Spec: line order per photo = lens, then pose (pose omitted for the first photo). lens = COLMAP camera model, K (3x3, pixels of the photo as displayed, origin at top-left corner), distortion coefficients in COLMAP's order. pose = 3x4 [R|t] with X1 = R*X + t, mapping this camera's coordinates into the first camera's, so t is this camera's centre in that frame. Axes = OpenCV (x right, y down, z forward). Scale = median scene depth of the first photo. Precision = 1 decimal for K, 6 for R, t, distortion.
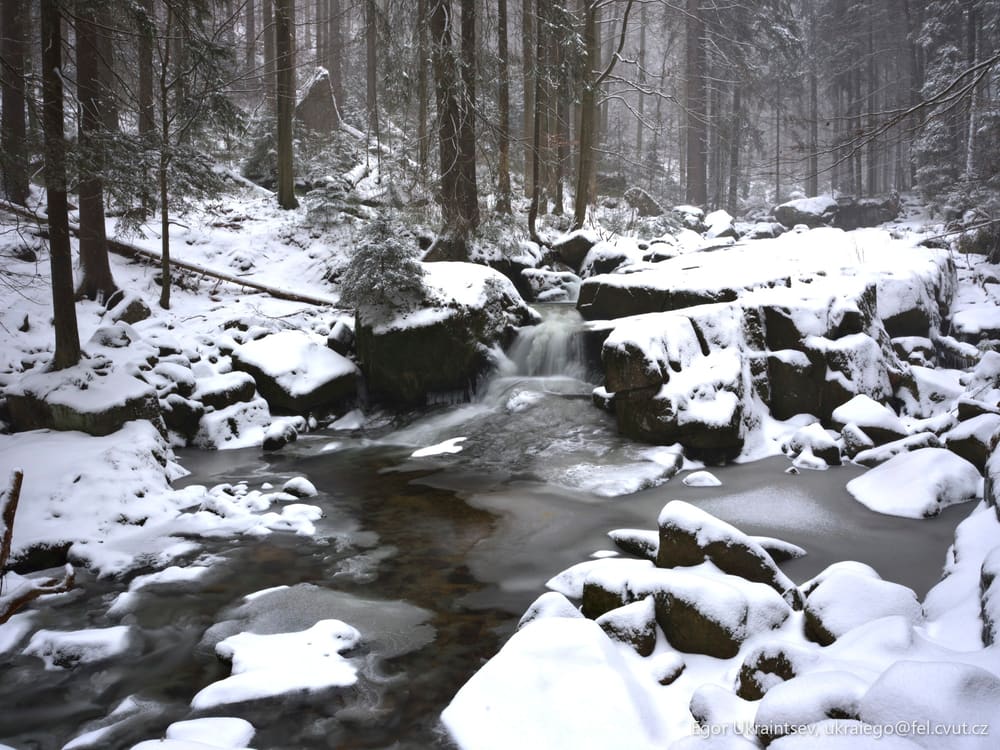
lens RADIAL K [[829.6, 0, 499.3], [0, 829.6, 377.7], [0, 0, 1]] dist [-0.134262, 0.065677]
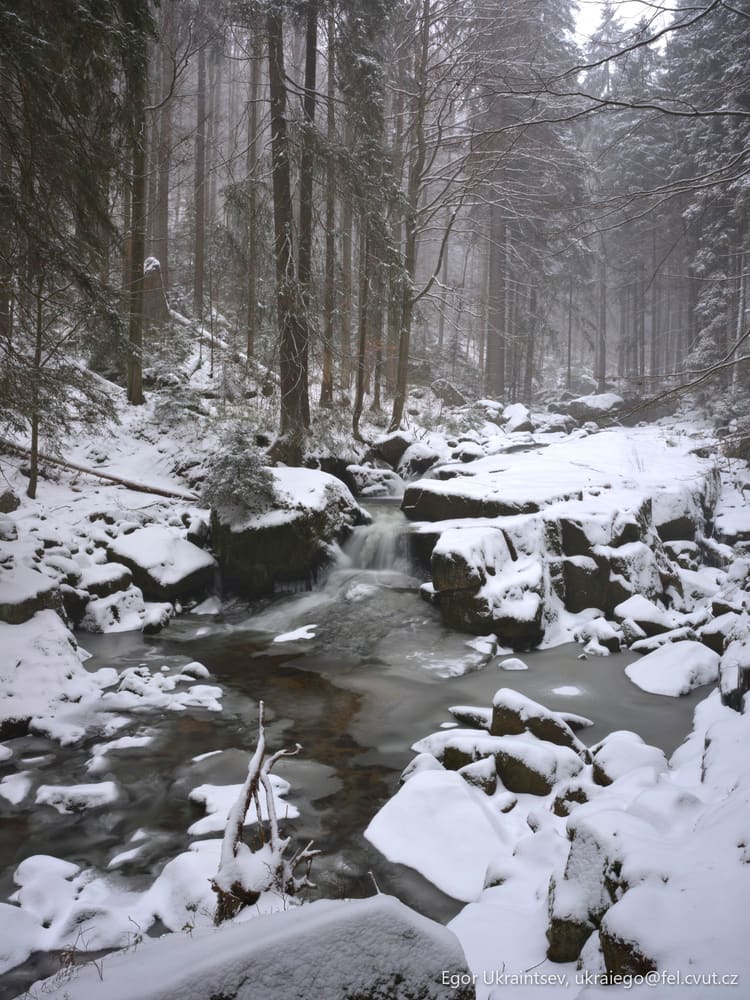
lens RADIAL K [[829.6, 0, 374.5], [0, 829.6, 494.3], [0, 0, 1]] dist [-0.134262, 0.065677]
pose [[0.994763, 0.023207, 0.099536, -0.080484], [-0.017731, 0.998298, -0.055558, -0.052249], [-0.100656, 0.053503, 0.993482, -0.207599]]
